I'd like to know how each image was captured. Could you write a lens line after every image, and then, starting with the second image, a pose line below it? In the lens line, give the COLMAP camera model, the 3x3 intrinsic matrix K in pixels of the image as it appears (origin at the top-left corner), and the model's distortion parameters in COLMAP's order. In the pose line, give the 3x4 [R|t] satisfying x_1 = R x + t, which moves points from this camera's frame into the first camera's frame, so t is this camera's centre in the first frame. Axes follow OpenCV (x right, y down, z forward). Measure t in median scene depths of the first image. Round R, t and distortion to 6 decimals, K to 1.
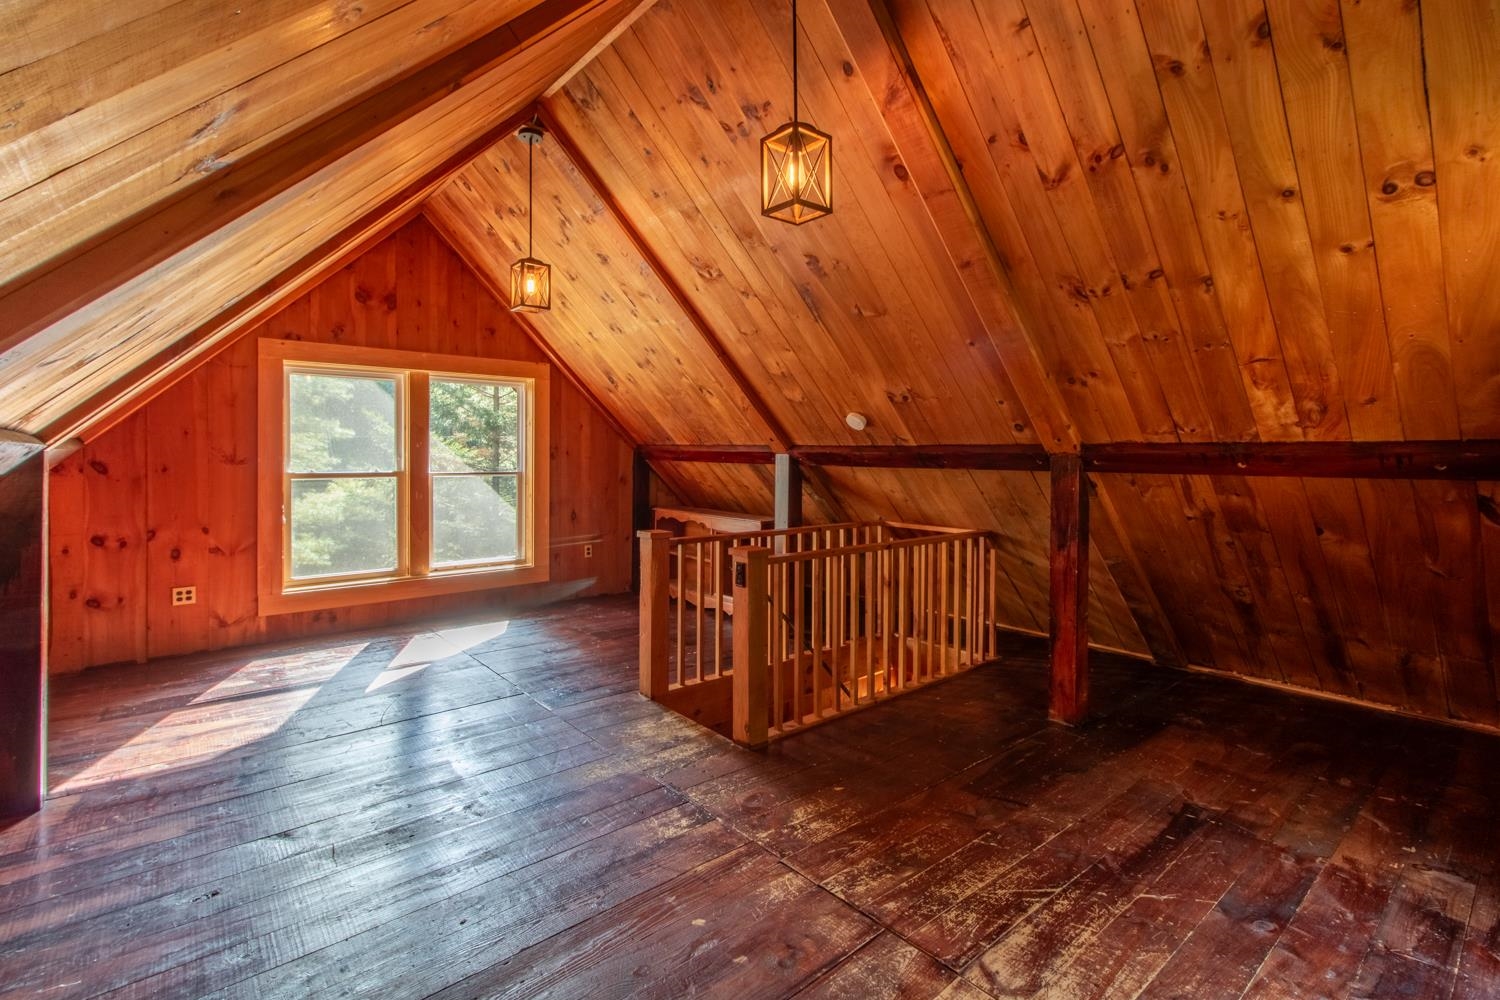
lens RADIAL K [[703.9, 0, 750.3], [0, 703.9, 463.3], [0, 0, 1]] dist [0.000859, 0.000365]
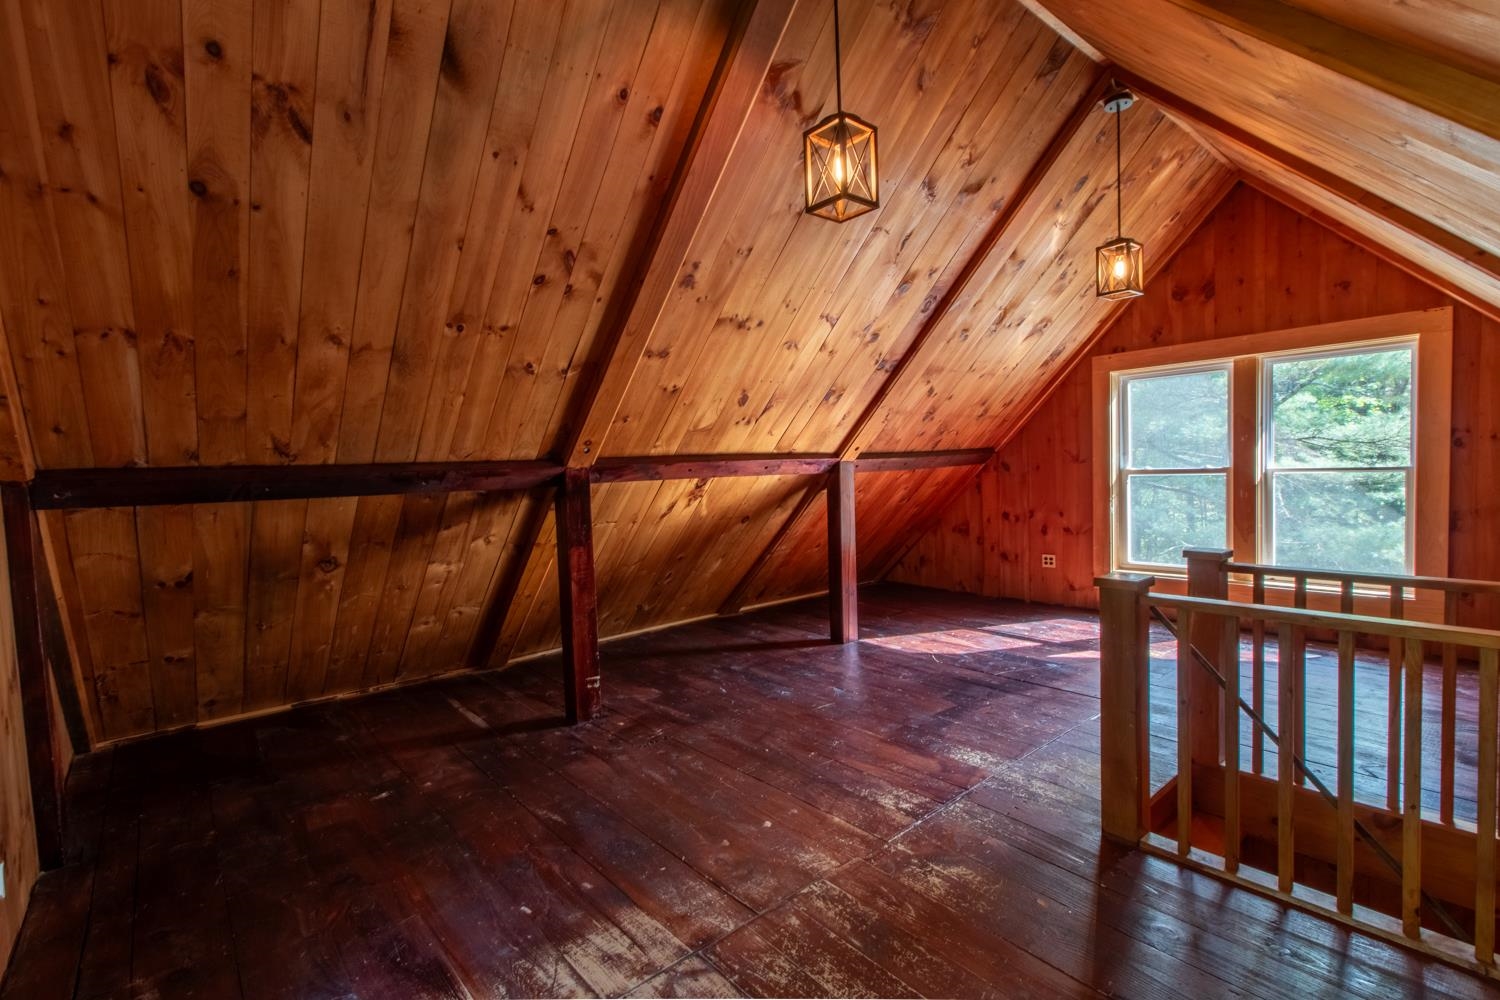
lens RADIAL K [[691.5, 0, 749.2], [0, 691.5, 505.7], [0, 0, 1]] dist [-0.000599, -0.000214]
pose [[-0.009304, 0.054224, -0.998485, 0.506225], [0.024277, 0.998247, 0.053985, -0.003236], [0.999662, -0.023738, -0.010604, 0.428208]]
